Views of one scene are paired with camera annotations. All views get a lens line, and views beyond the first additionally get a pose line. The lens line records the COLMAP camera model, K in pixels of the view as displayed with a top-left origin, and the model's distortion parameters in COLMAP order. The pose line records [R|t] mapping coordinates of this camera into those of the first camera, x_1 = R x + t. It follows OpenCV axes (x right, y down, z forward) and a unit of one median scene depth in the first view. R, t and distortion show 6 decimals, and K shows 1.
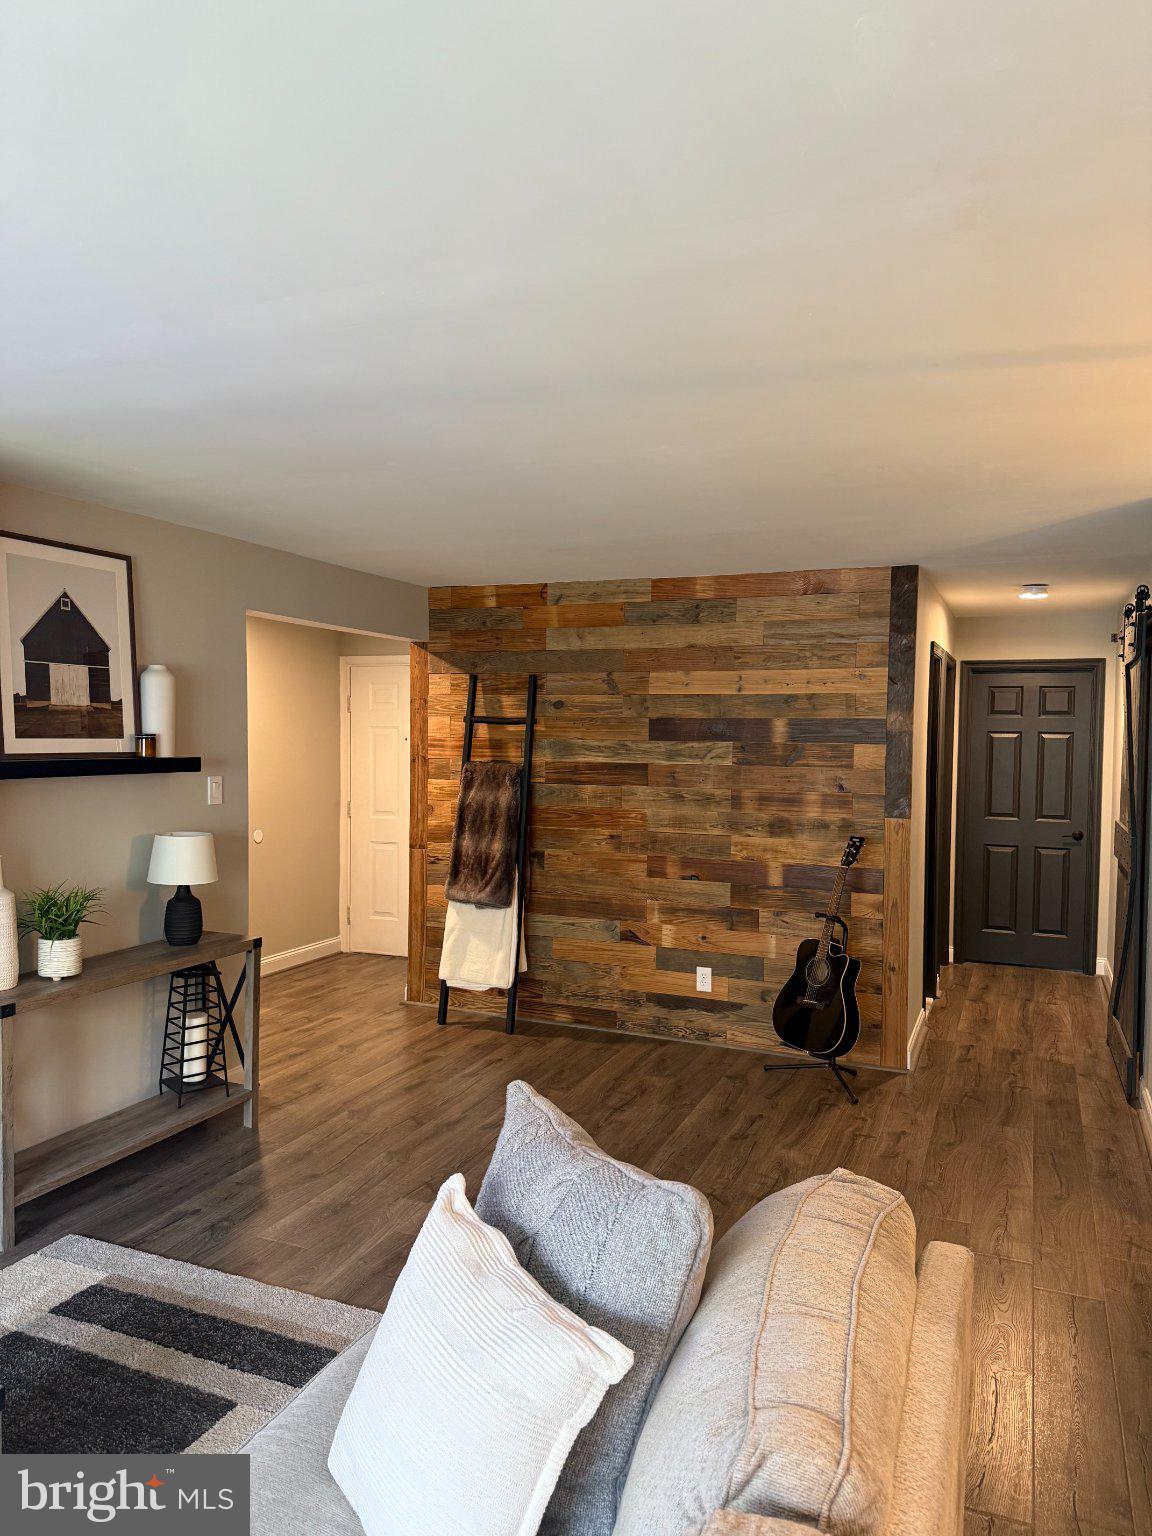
lens RADIAL K [[1069.1, 0, 574.9], [0, 1069.1, 761.4], [0, 0, 1]] dist [0.158210, -0.340769]
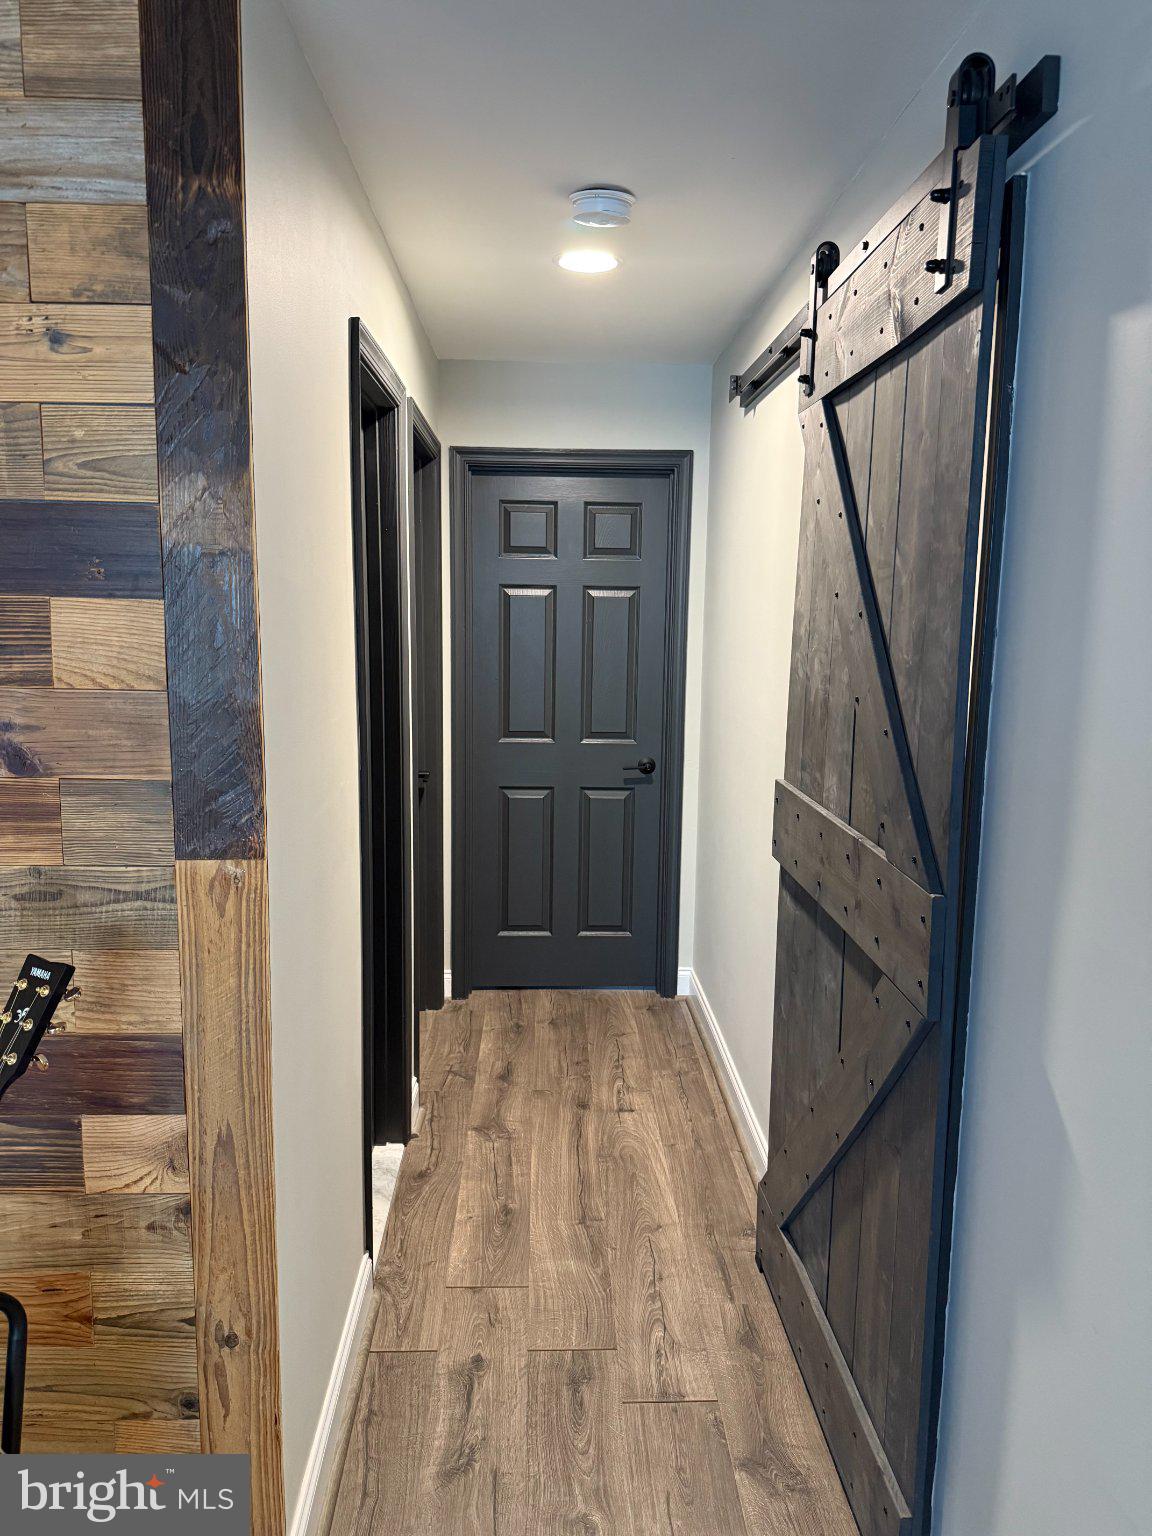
lens RADIAL K [[1078.7, 0, 576.0], [0, 1078.7, 768.0], [0, 0, 1]] dist [0.105254, -0.144005]
pose [[0.907658, -0.064989, 0.414648, 0.231921], [0.012518, 0.991692, 0.128028, -0.006628], [-0.419524, -0.111015, 0.900930, 0.612712]]
